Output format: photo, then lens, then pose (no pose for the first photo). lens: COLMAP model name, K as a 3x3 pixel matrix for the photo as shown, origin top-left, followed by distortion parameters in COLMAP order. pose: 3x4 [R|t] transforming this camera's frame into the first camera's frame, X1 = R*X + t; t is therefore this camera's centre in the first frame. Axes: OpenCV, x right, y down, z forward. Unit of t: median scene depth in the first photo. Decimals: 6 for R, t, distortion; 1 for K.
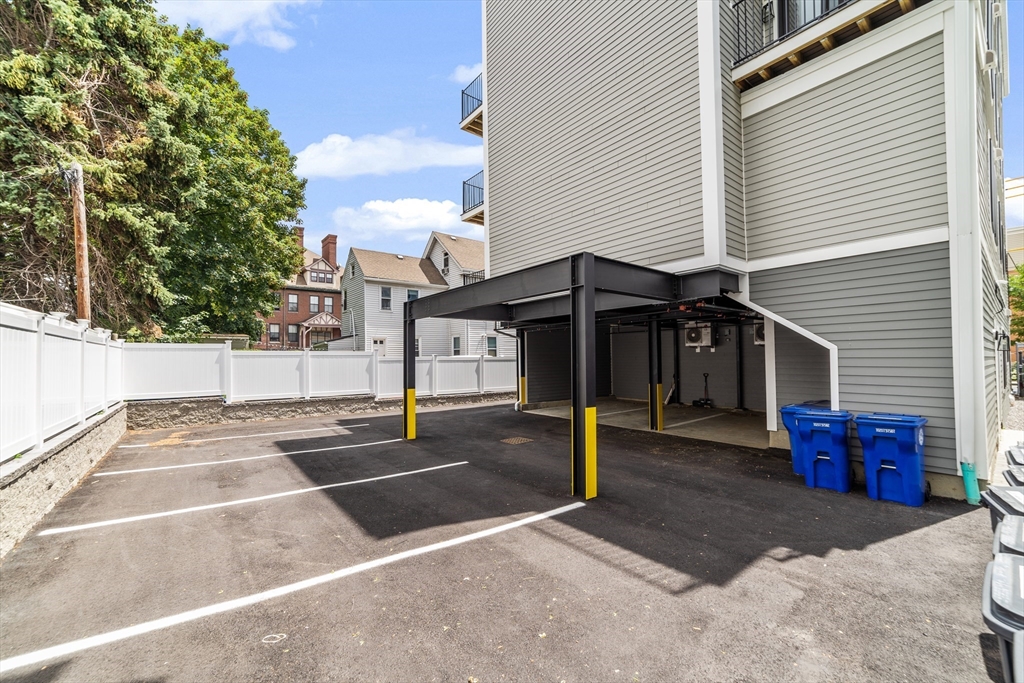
lens RADIAL K [[407.4, 0, 503.5], [0, 407.4, 345.8], [0, 0, 1]] dist [-0.022018, 0.007683]
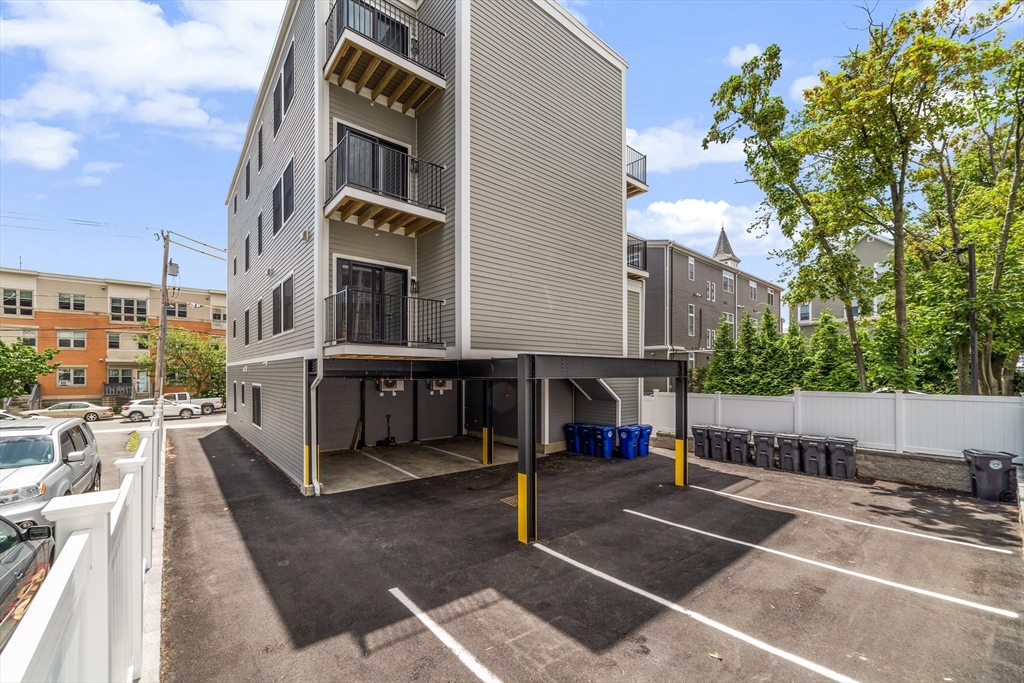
lens RADIAL K [[409.2, 0, 503.0], [0, 409.2, 351.9], [0, 0, 1]] dist [-0.021249, 0.009818]
pose [[-0.027540, 0.061177, 0.997747, -2.098860], [-0.030819, 0.997599, -0.062019, -0.147066], [-0.999146, -0.032458, -0.025588, 2.271227]]
